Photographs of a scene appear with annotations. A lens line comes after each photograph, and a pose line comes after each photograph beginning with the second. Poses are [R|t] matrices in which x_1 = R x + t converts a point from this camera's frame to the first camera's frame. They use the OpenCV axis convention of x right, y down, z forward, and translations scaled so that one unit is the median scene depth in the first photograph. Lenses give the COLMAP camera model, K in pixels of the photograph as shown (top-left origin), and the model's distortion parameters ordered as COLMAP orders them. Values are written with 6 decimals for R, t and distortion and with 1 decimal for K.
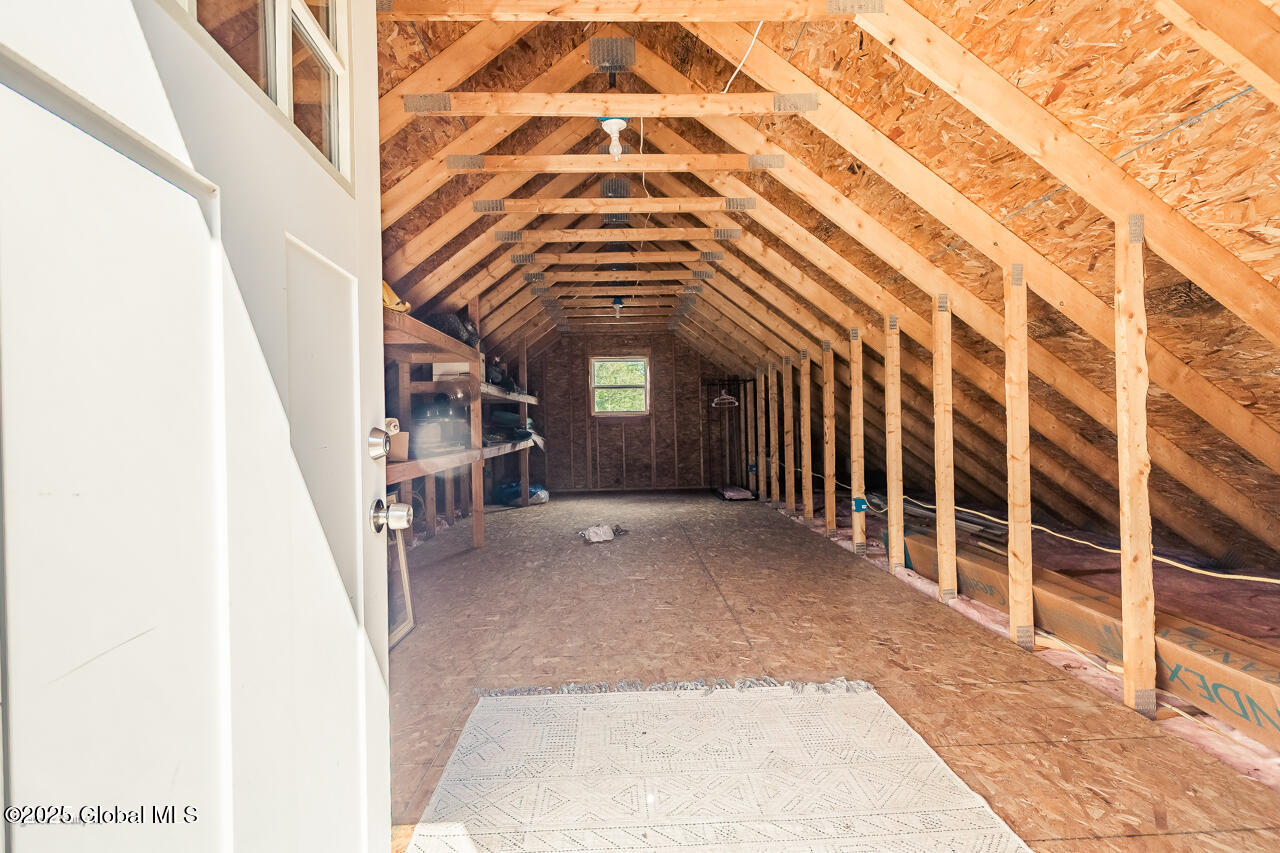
lens RADIAL K [[593.0, 0, 630.9], [0, 593.0, 428.2], [0, 0, 1]] dist [0.003769, -0.000586]
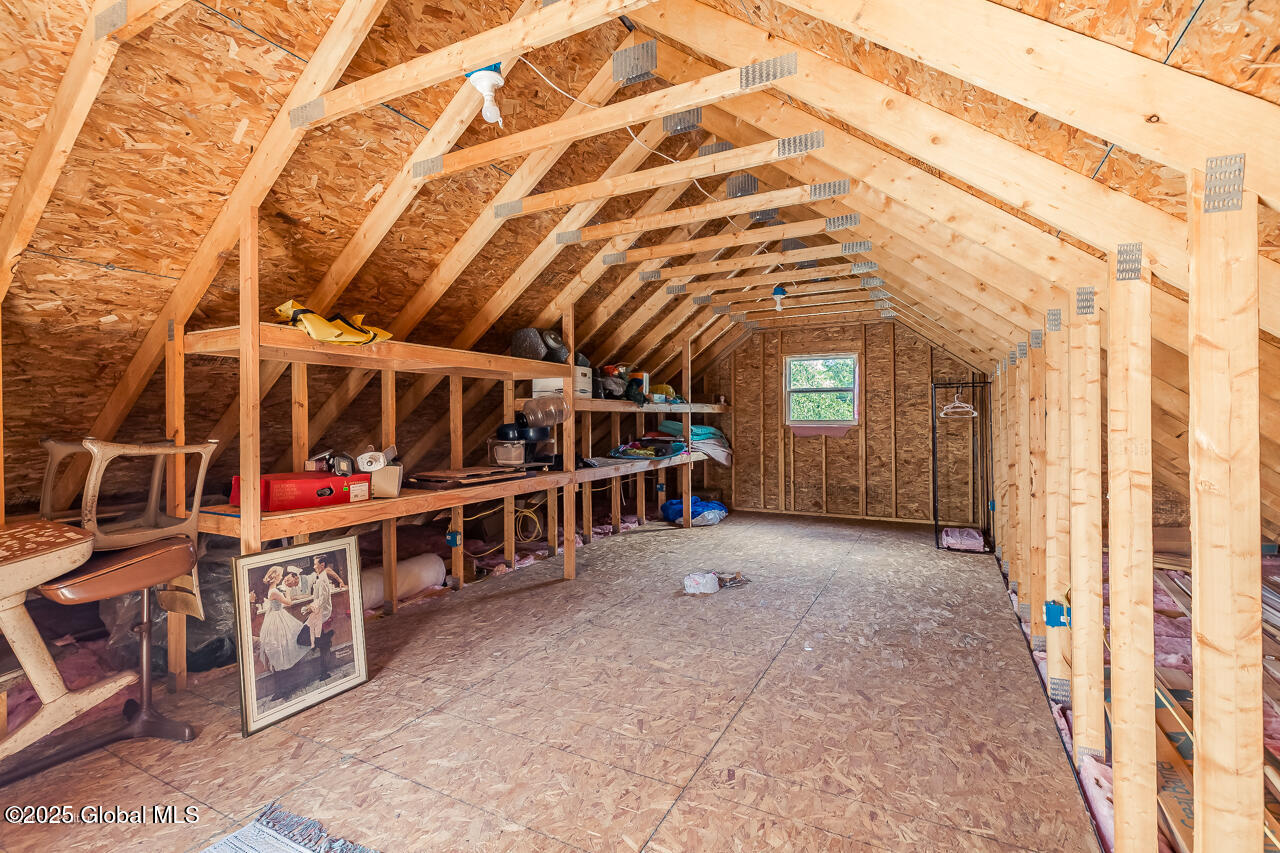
lens RADIAL K [[593.0, 0, 632.8], [0, 593.0, 416.7], [0, 0, 1]] dist [0.003769, -0.000586]
pose [[0.863489, 0.013943, -0.504175, 0.215098], [-0.013159, 0.999900, 0.005115, -0.042252], [0.504196, 0.002217, 0.863586, 0.193466]]
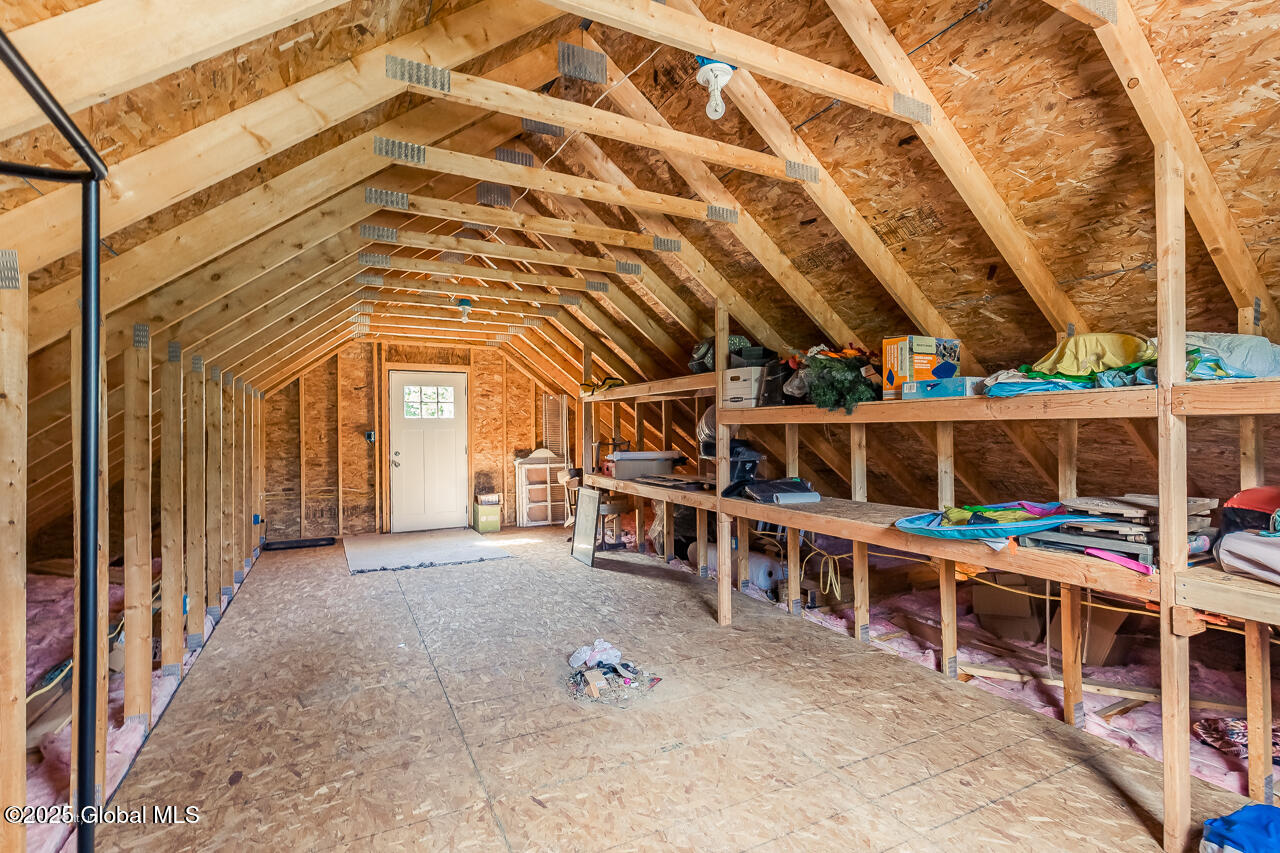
lens RADIAL K [[593.0, 0, 634.6], [0, 593.0, 425.4], [0, 0, 1]] dist [0.003769, -0.000586]
pose [[-0.912040, 0.018386, -0.409688, 0.121145], [0.018138, 0.999825, 0.004491, -0.048505], [0.409699, -0.003335, -0.912215, 1.253585]]
